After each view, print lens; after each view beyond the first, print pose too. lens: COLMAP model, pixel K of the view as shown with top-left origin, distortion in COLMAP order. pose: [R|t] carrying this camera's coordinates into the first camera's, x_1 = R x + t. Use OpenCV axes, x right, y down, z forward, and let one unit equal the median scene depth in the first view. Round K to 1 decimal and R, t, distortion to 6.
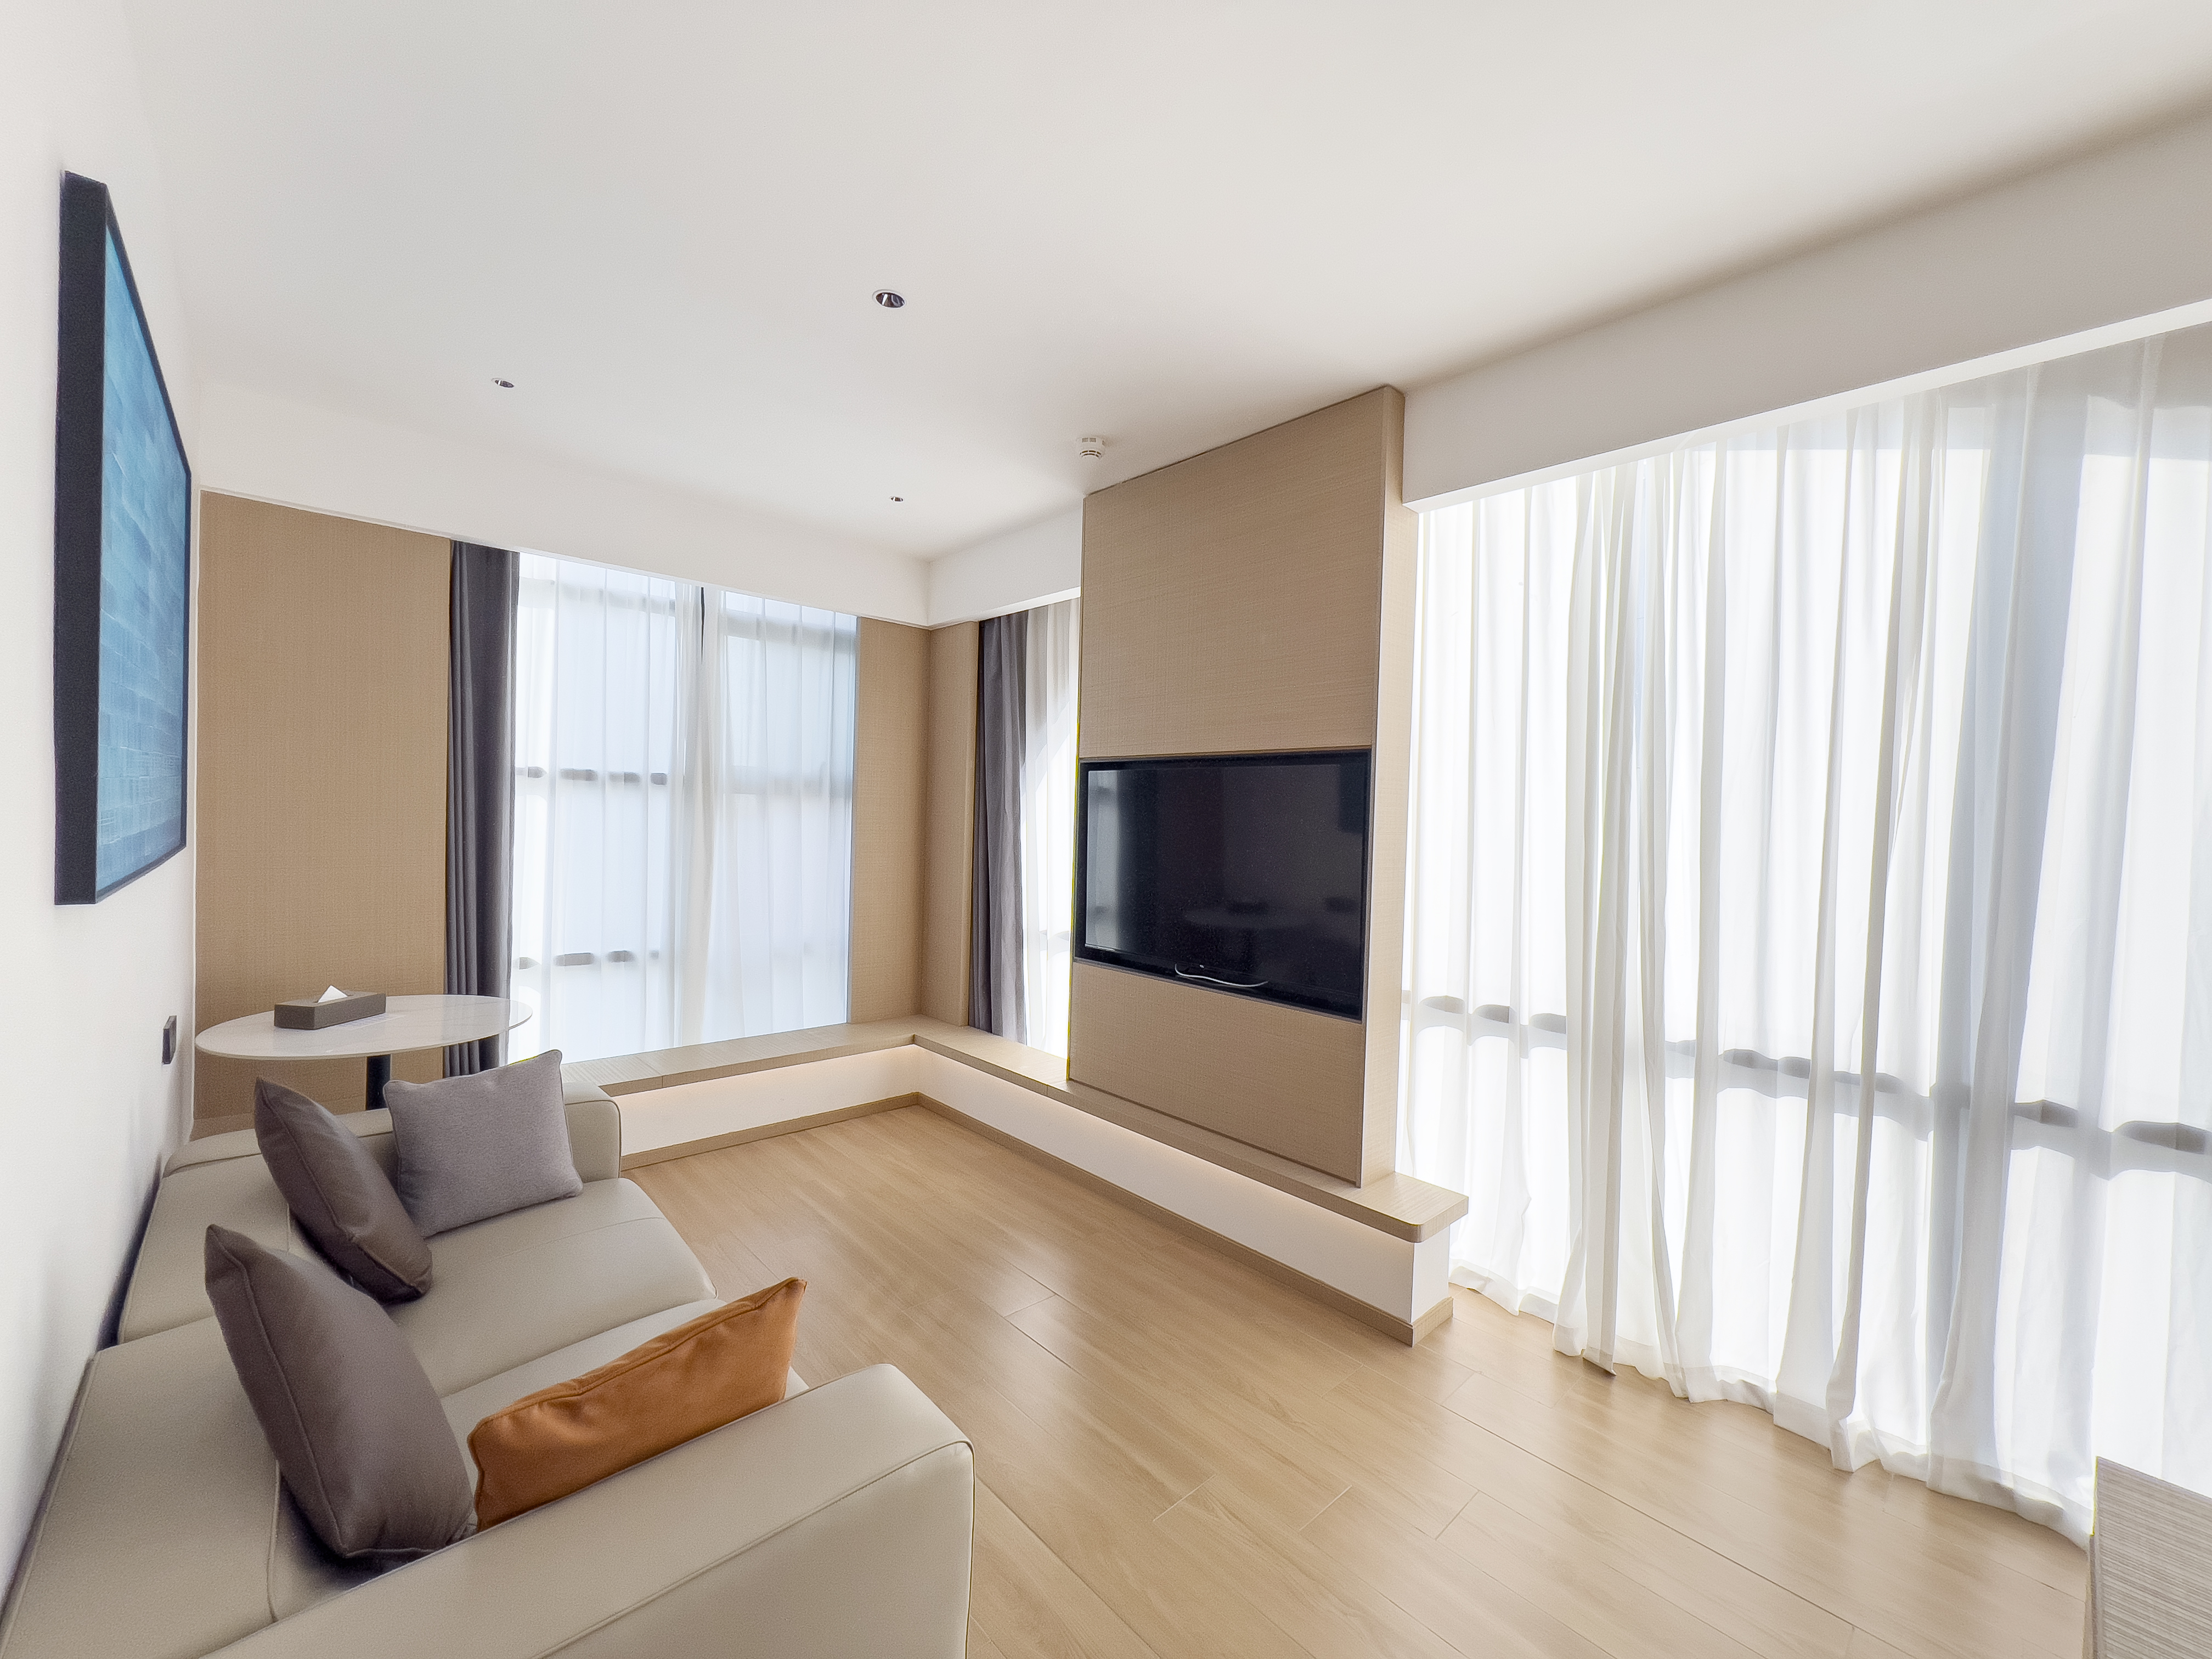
lens RADIAL K [[885.5, 0, 1089.0], [0, 885.5, 831.5], [0, 0, 1]] dist [-0.001183, 0.000219]
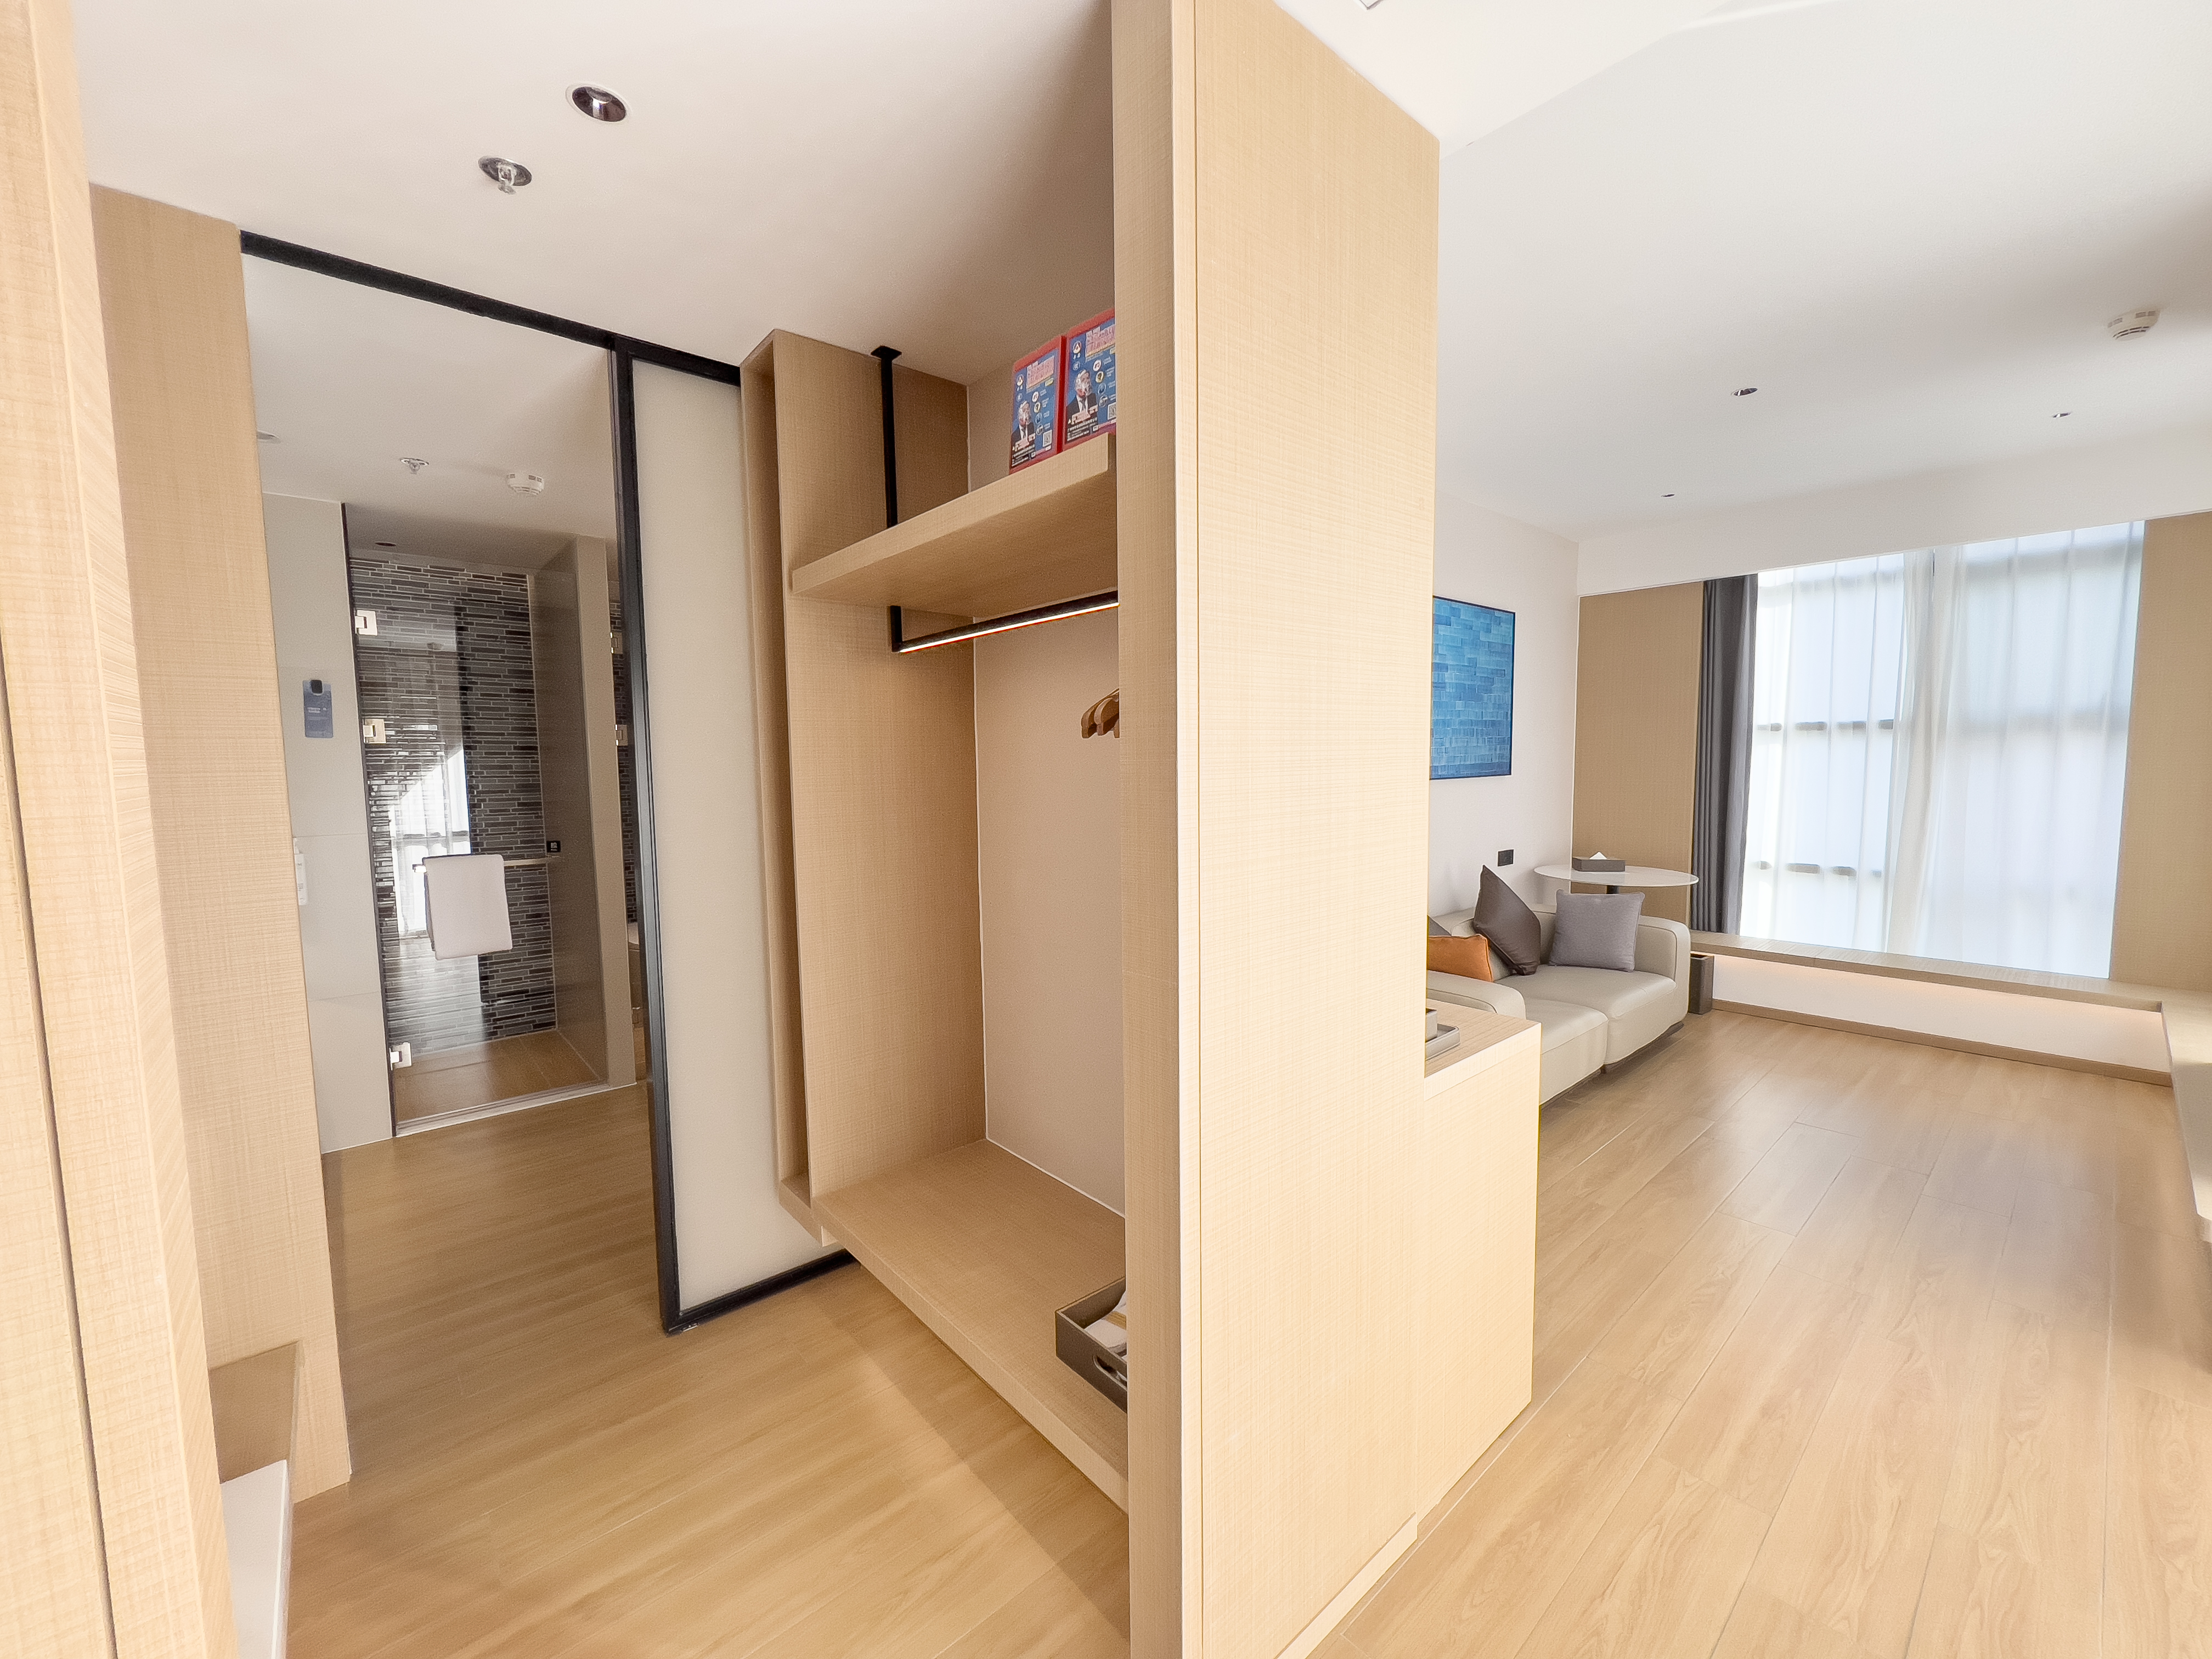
lens RADIAL K [[885.5, 0, 1089.0], [0, 885.5, 831.5], [0, 0, 1]] dist [-0.001183, 0.000219]
pose [[-0.041345, 0.052716, -0.997753, 0.754887], [-0.006682, 0.998570, 0.053036, 0.027616], [0.999123, 0.008860, -0.040933, -0.005142]]
